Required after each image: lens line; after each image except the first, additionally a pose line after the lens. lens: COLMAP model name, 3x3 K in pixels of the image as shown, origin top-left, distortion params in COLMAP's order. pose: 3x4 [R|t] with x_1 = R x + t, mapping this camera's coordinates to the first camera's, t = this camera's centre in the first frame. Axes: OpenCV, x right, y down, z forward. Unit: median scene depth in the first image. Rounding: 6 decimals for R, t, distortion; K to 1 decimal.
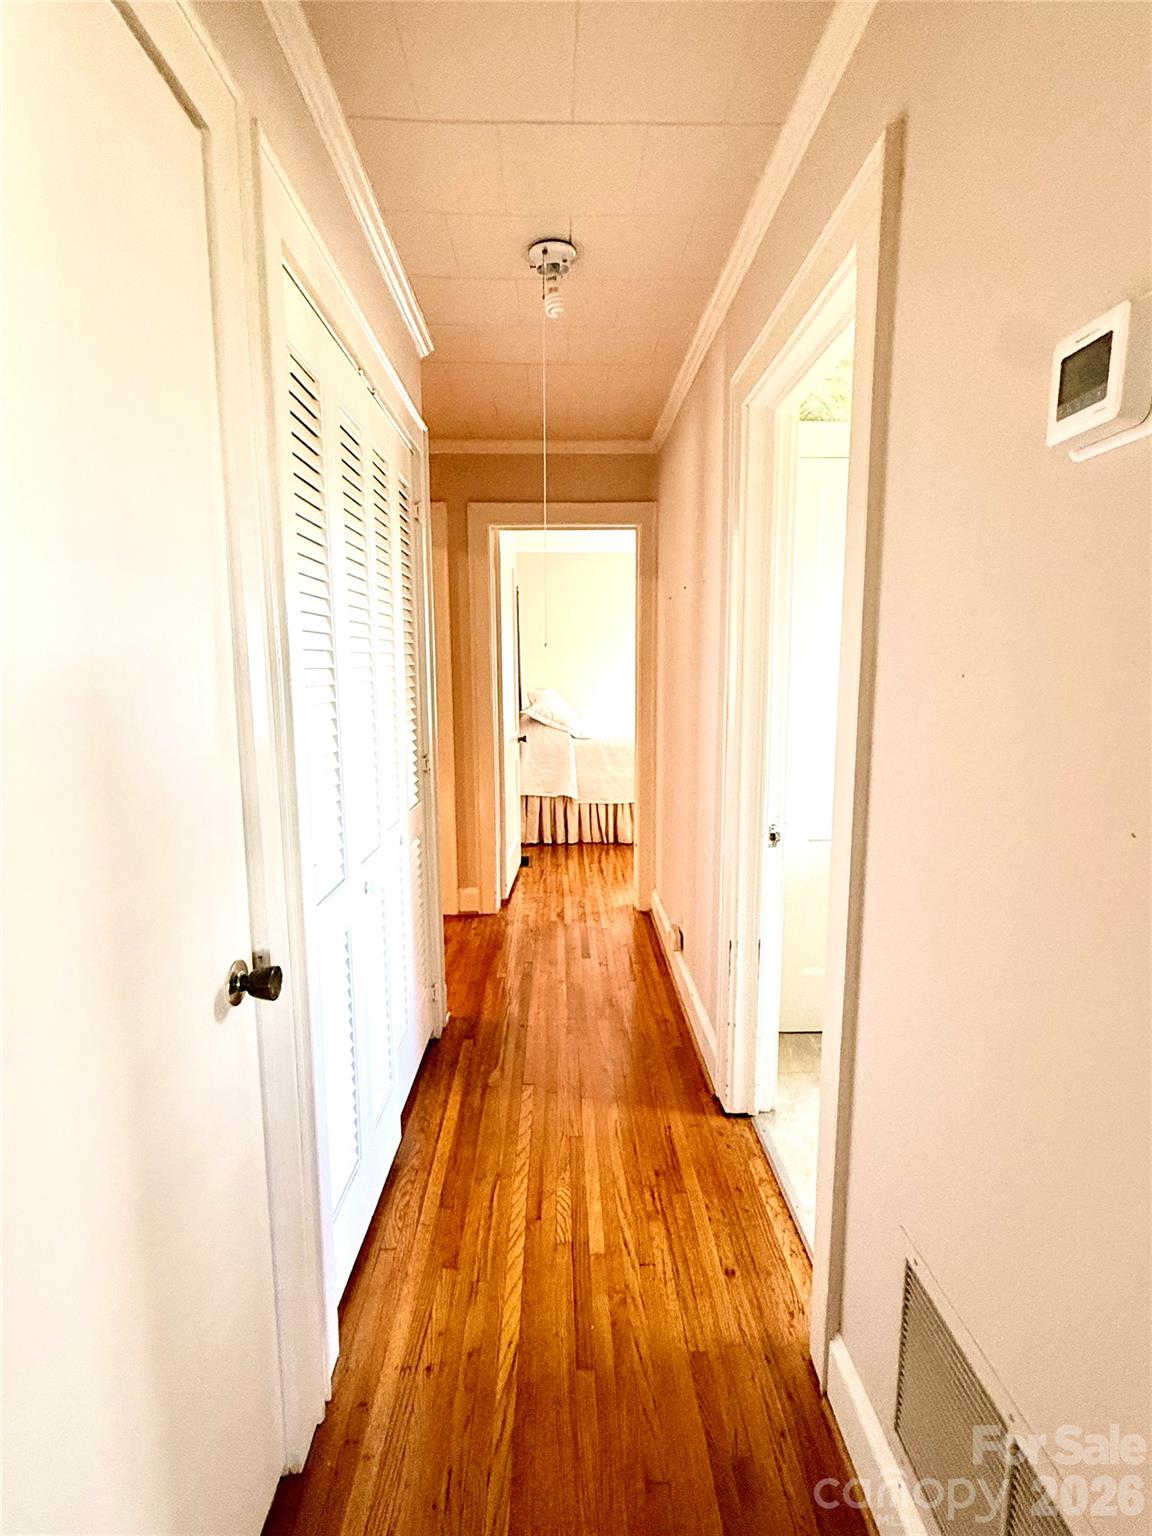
lens RADIAL K [[735.9, 0, 571.9], [0, 735.9, 767.3], [0, 0, 1]] dist [-0.002977, 0.000275]
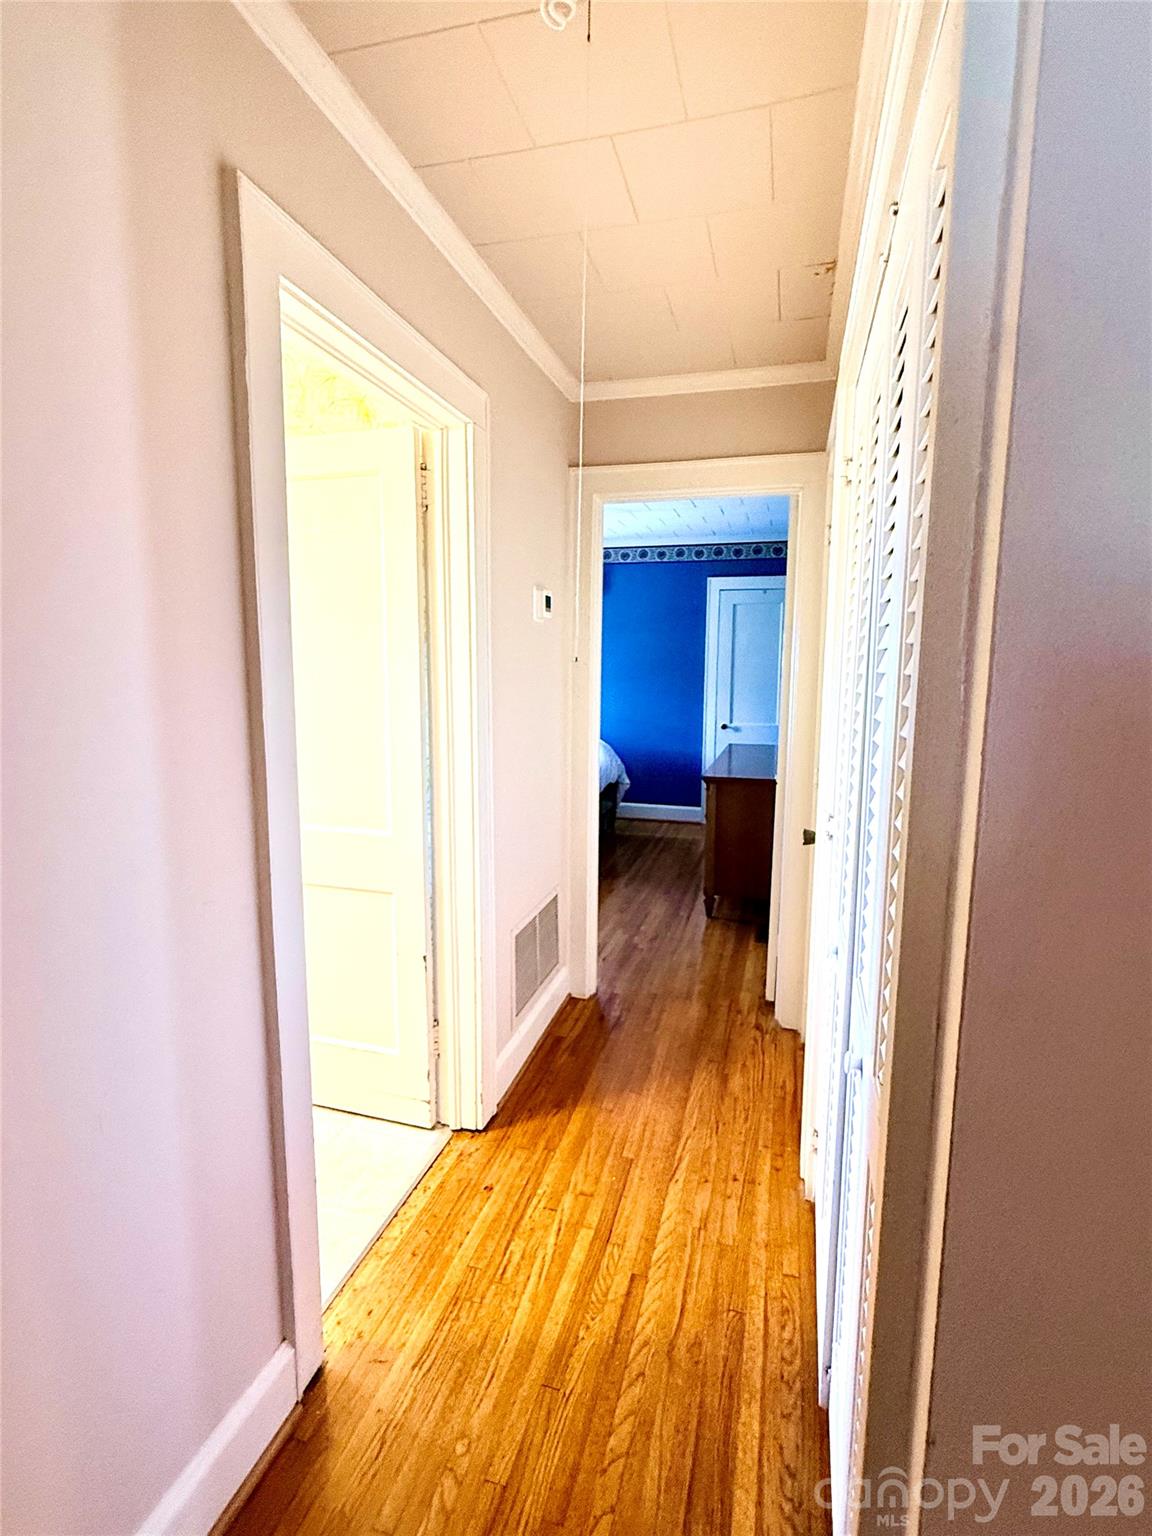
lens RADIAL K [[735.9, 0, 571.9], [0, 735.9, 767.3], [0, 0, 1]] dist [-0.002977, 0.000275]
pose [[-0.953480, -0.041139, 0.298635, -0.232712], [0.040686, 0.964019, 0.262702, -0.270387], [-0.298697, 0.262631, -0.917499, 1.787923]]
